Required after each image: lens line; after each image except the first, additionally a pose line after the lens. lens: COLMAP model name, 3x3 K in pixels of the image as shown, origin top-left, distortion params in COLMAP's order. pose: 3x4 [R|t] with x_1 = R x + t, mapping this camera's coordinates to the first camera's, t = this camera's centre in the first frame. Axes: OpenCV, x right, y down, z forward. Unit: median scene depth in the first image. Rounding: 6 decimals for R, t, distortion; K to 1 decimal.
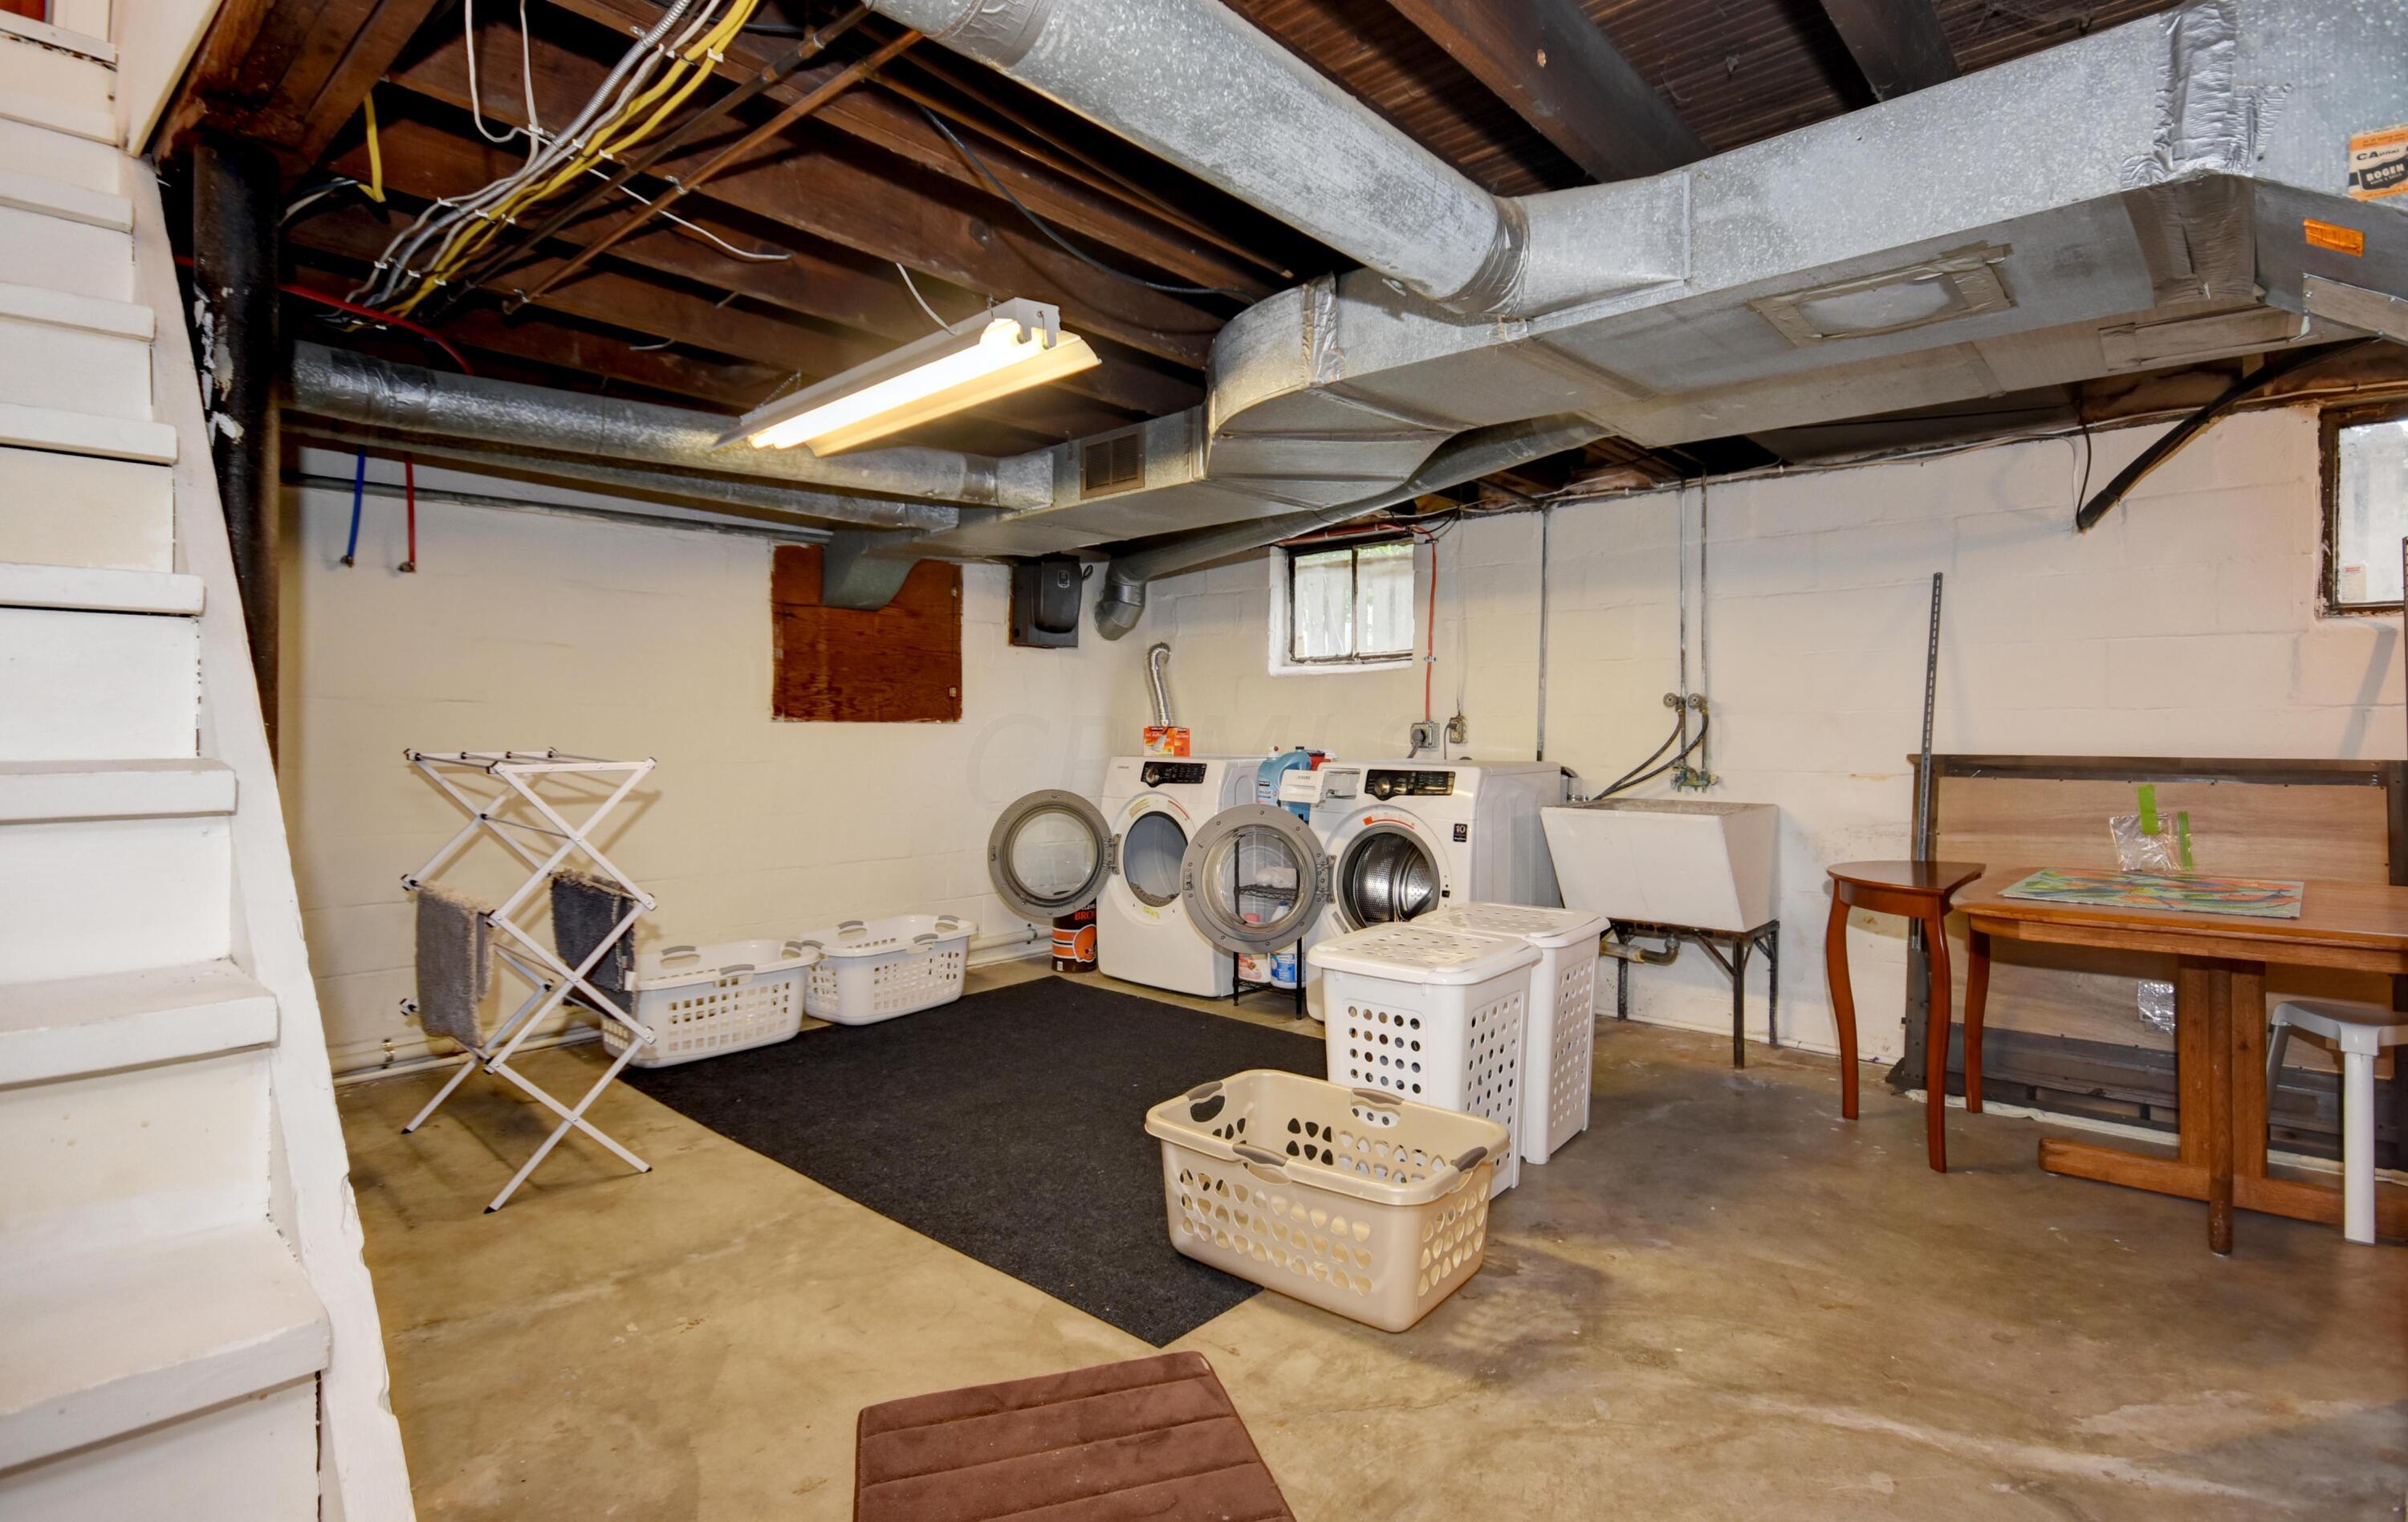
lens RADIAL K [[1162.0, 0, 1208.5], [0, 1162.0, 748.1], [0, 0, 1]] dist [-0.001840, -0.000899]
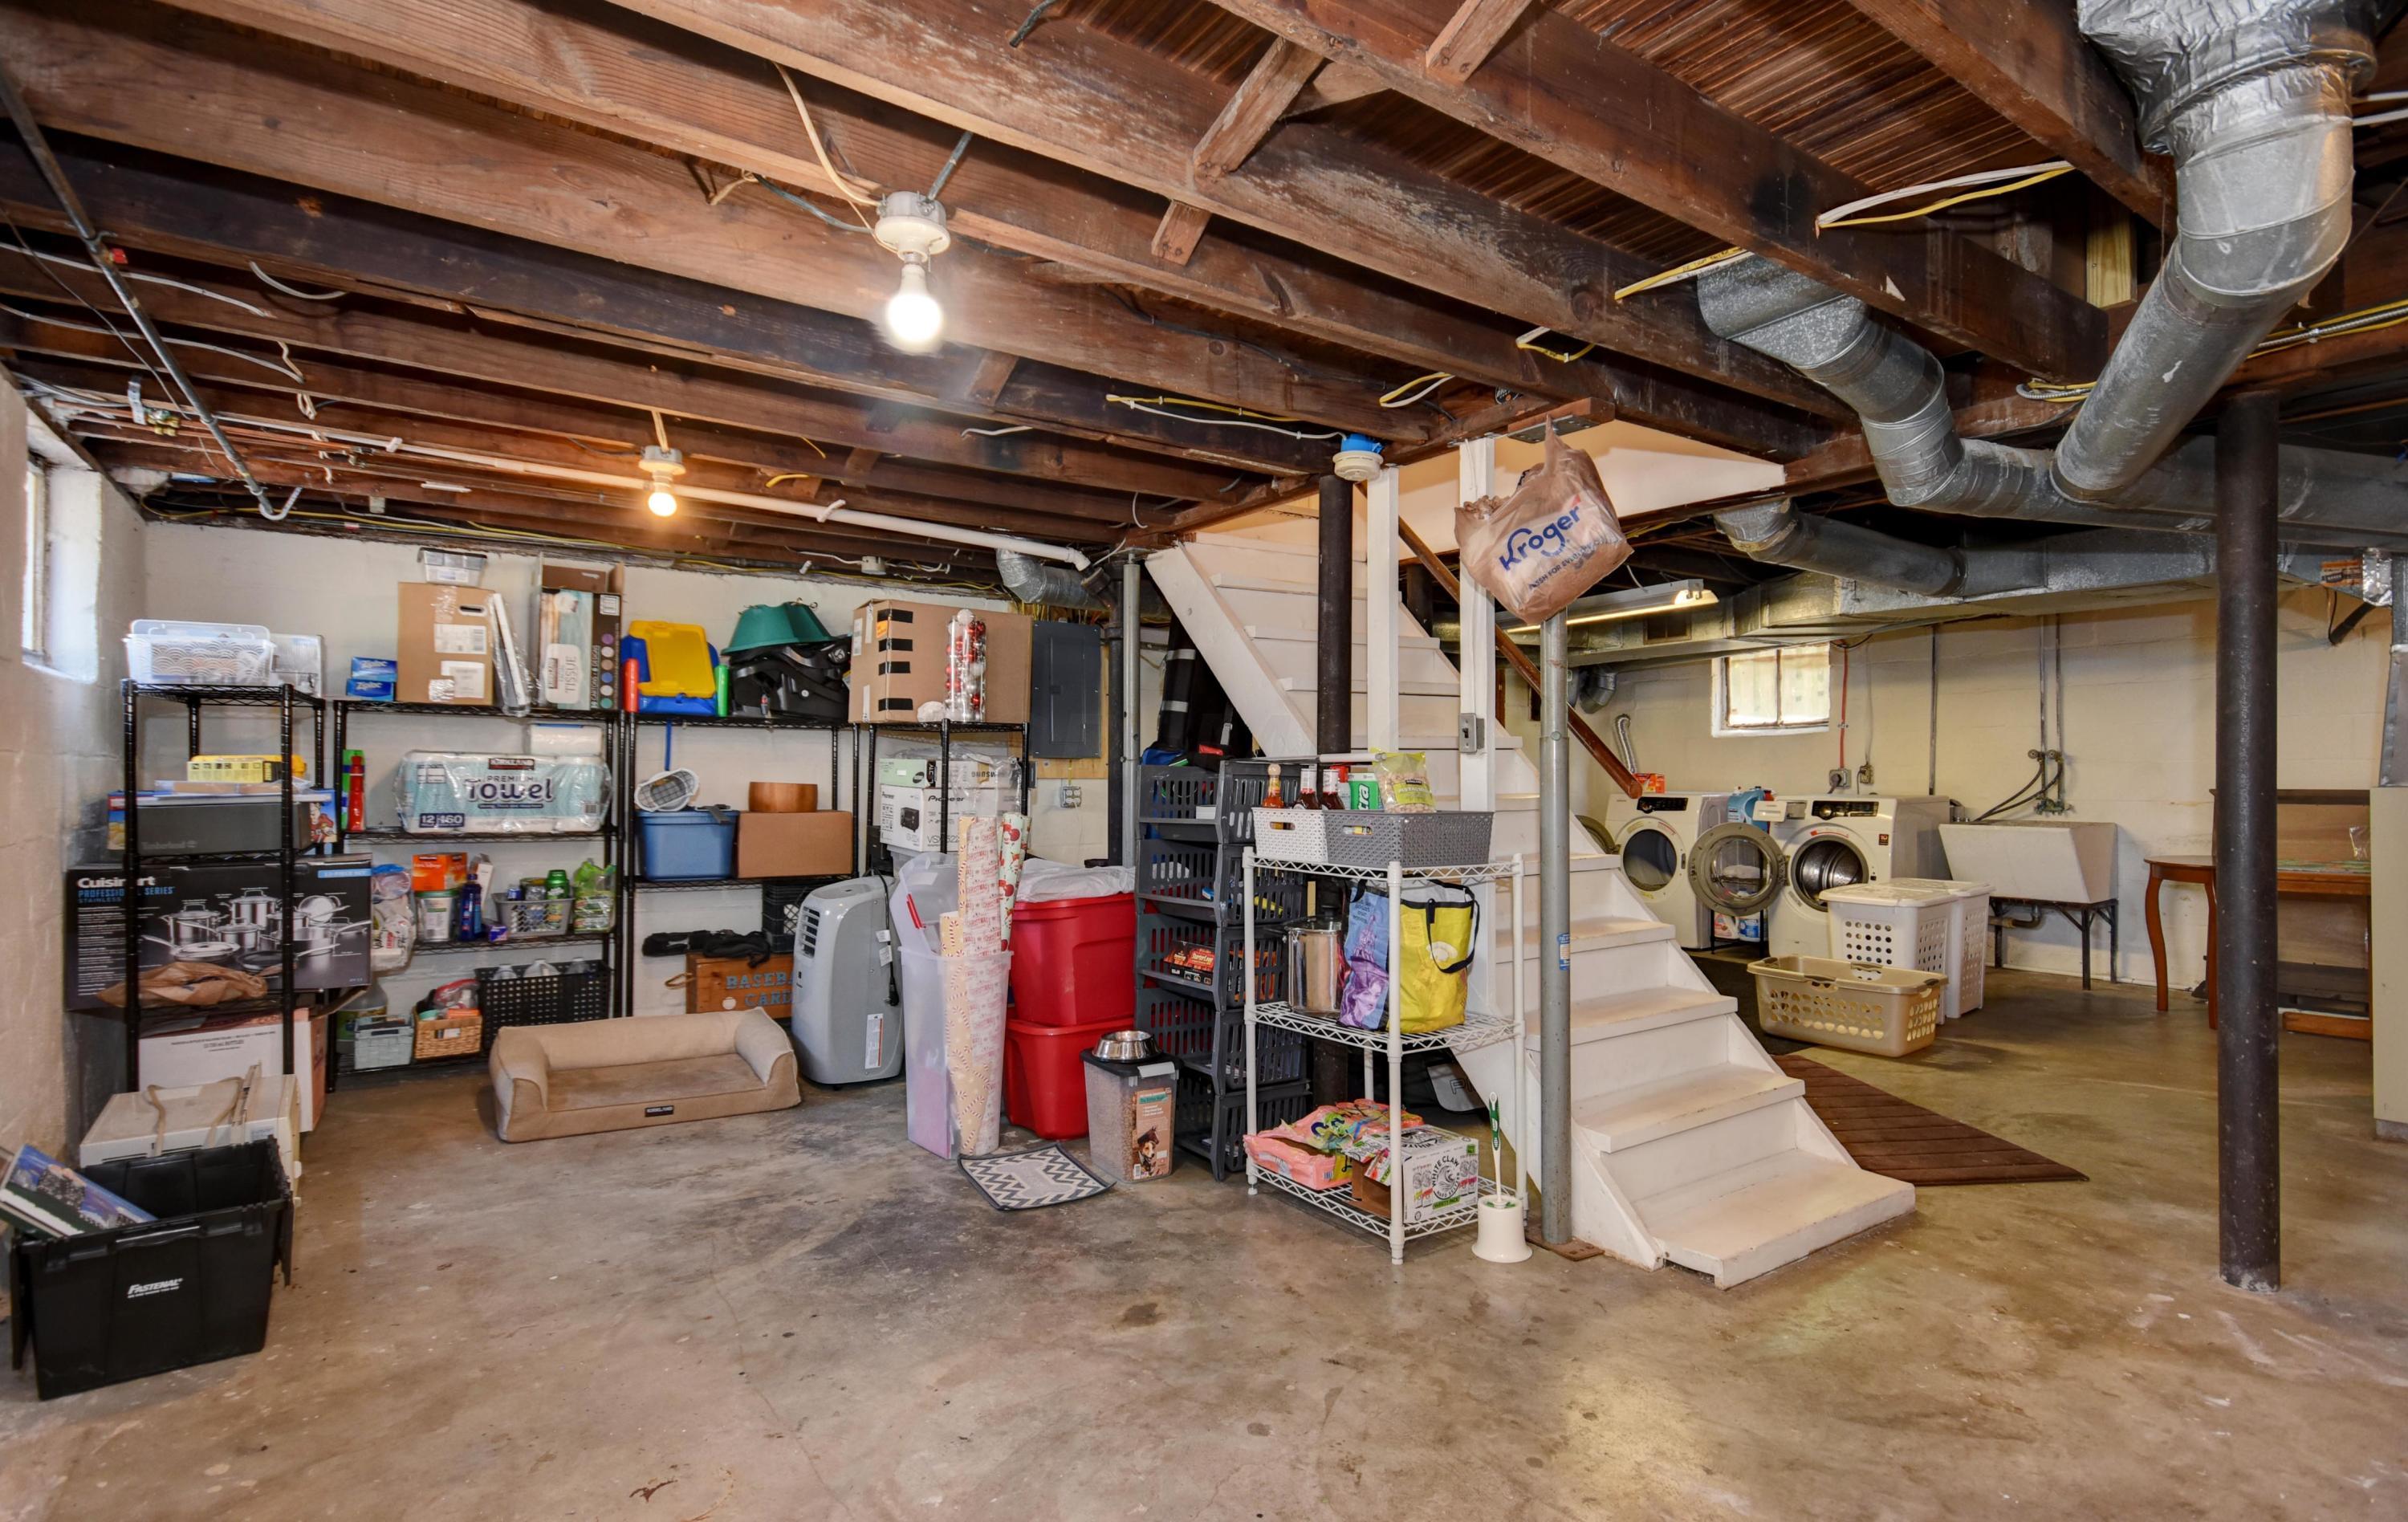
lens RADIAL K [[1162.0, 0, 1186.6], [0, 1162.0, 796.2], [0, 0, 1]] dist [-0.001840, -0.000899]
pose [[0.972843, -0.001587, -0.231459, -0.317500], [0.001500, 0.999999, -0.000551, 0.012397], [0.231459, 0.000189, 0.972845, -0.705139]]
